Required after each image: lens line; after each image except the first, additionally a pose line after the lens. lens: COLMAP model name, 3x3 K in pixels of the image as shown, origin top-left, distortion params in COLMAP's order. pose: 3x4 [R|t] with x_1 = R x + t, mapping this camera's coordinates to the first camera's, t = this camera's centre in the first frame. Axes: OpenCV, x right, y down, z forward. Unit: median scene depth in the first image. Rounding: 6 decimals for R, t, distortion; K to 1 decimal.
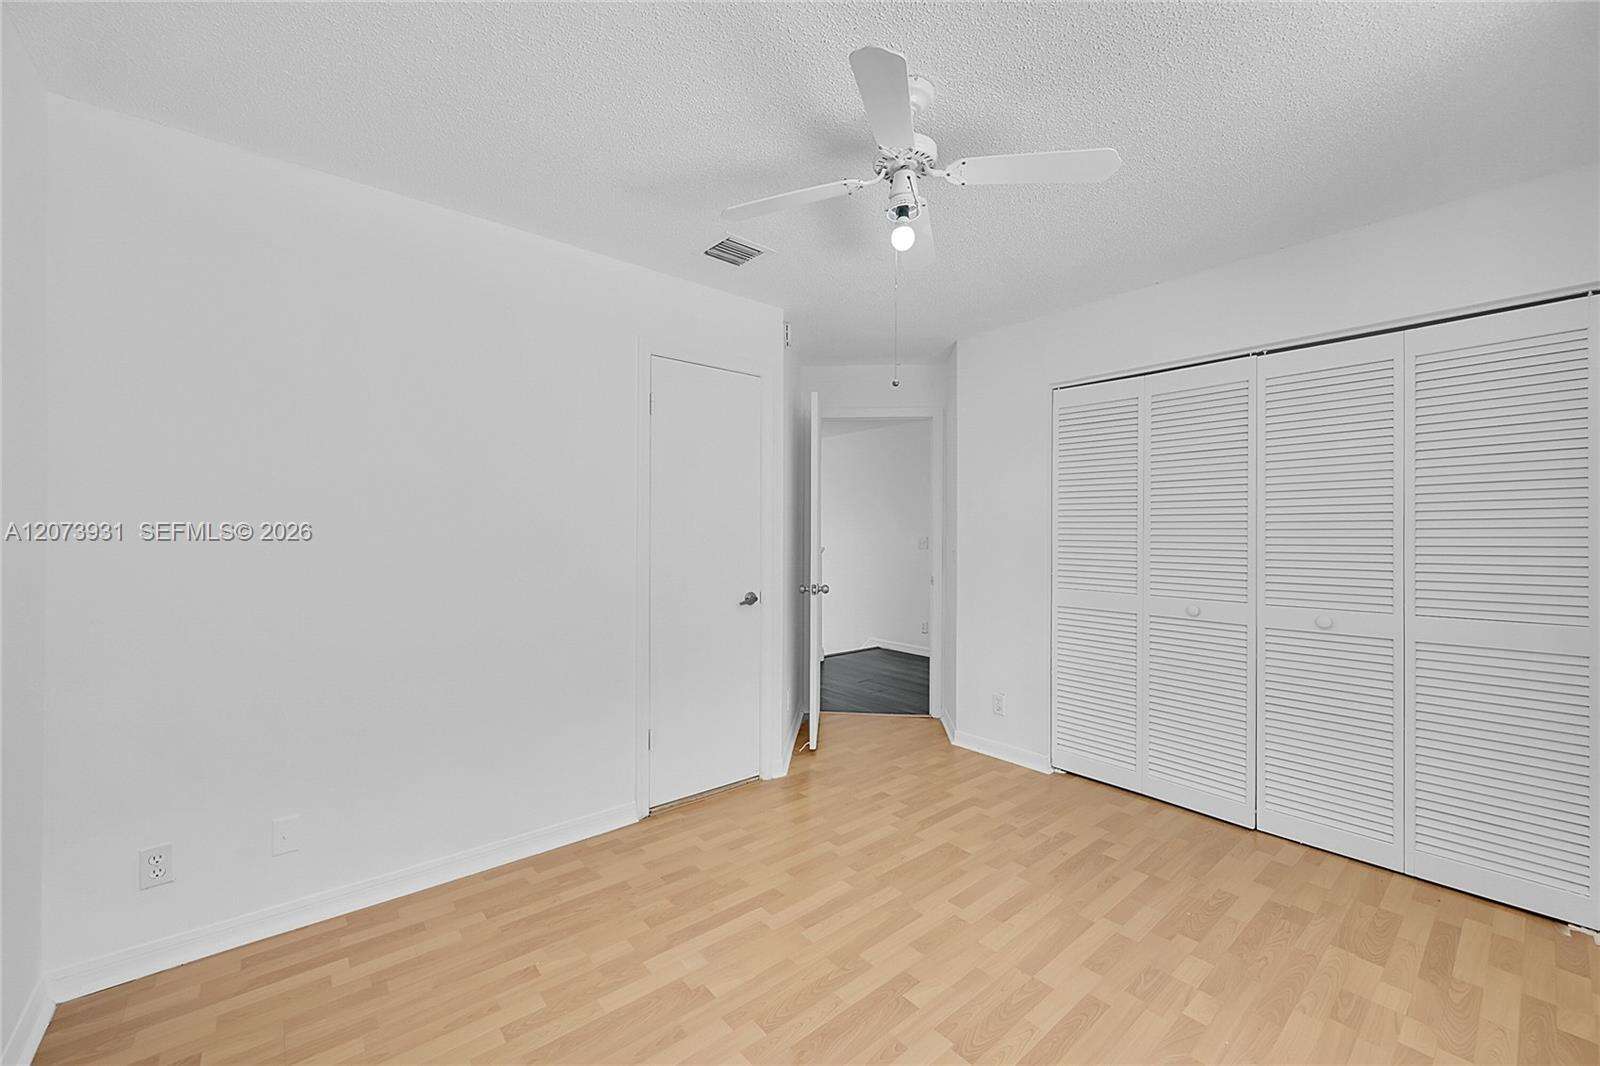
lens RADIAL K [[630.0, 0, 797.6], [0, 630.0, 532.2], [0, 0, 1]] dist [0.000020, 0.000027]
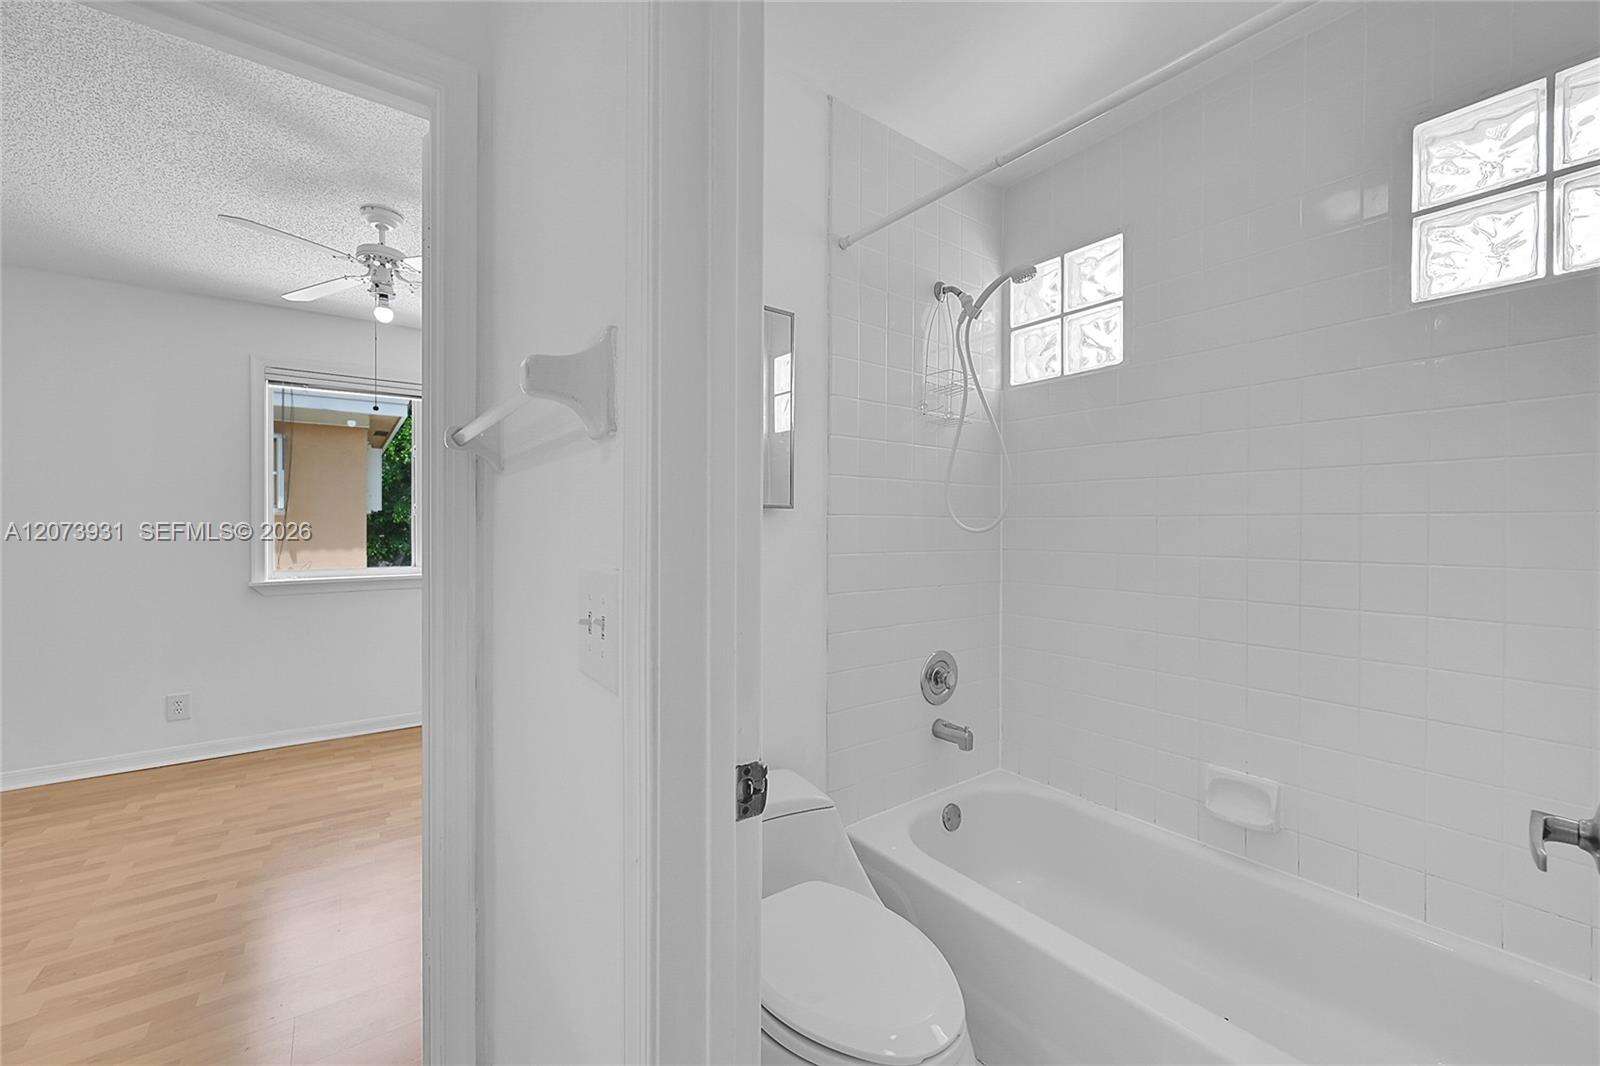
lens RADIAL K [[630.0, 0, 797.6], [0, 630.0, 532.2], [0, 0, 1]] dist [0.000020, 0.000027]
pose [[-0.998119, -0.008671, 0.060691, -0.804099], [-0.008134, 0.999926, 0.009094, 0.013003], [-0.060766, 0.008583, -0.998115, 2.203586]]
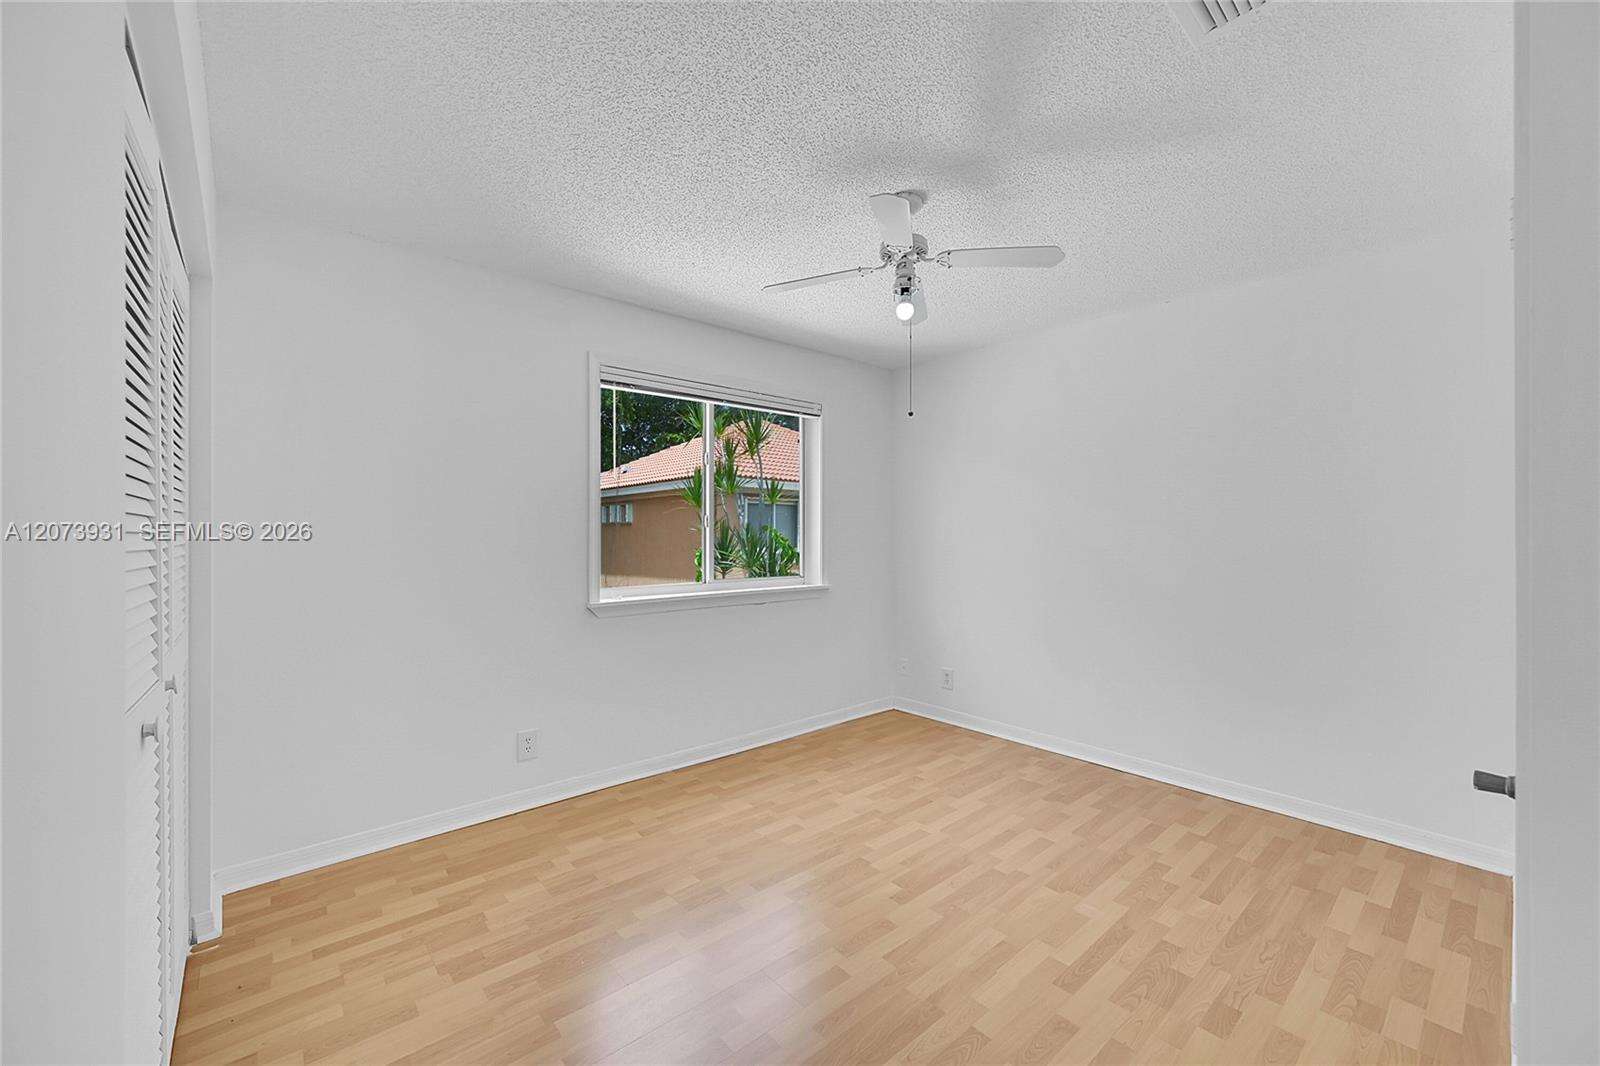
lens RADIAL K [[630.0, 0, 797.6], [0, 630.0, 532.2], [0, 0, 1]] dist [0.000020, 0.000027]
pose [[-0.999817, -0.006524, -0.017995, 0.383121], [-0.006472, 0.999975, -0.002976, 0.004271], [0.018014, -0.002859, -0.999834, 2.131548]]
